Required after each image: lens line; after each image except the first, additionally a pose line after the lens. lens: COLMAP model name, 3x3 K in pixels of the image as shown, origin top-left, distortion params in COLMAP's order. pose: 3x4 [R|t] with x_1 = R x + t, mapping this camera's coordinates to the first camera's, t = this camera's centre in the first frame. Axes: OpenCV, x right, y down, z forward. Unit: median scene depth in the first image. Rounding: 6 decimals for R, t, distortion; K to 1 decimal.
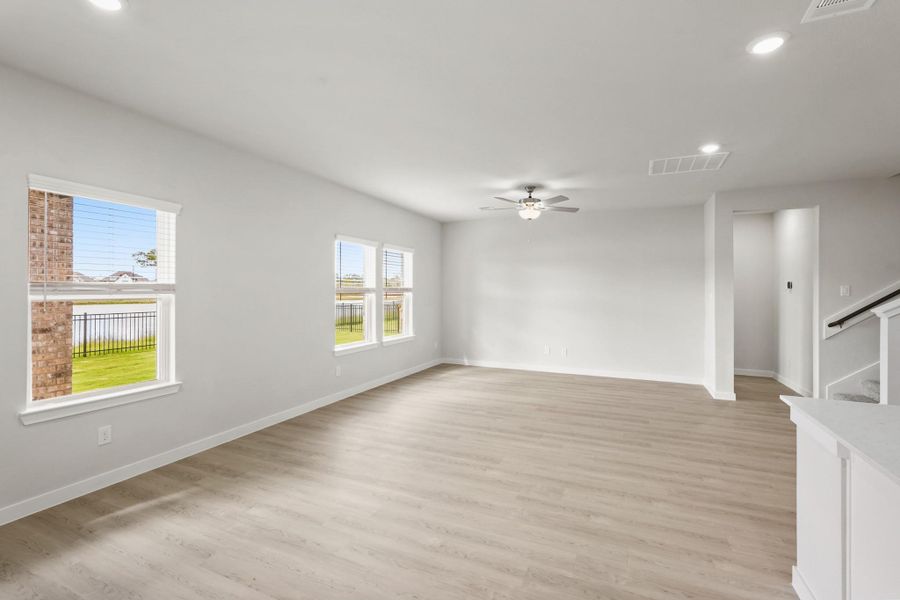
lens RADIAL K [[398.3, 0, 453.0], [0, 398.3, 297.5], [0, 0, 1]] dist [-0.001083, -0.000128]
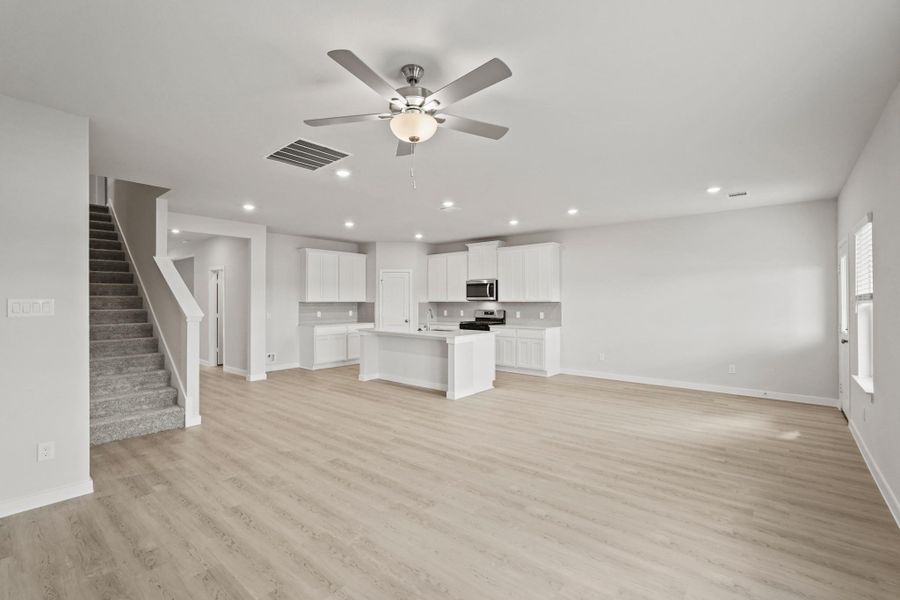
lens RADIAL K [[398.3, 0, 453.0], [0, 398.3, 297.5], [0, 0, 1]] dist [-0.001083, -0.000128]
pose [[-0.964677, 0.002017, 0.263428, 0.043253], [0.001603, 0.999997, -0.001786, -0.018807], [-0.263431, -0.001300, -0.964677, 1.982622]]
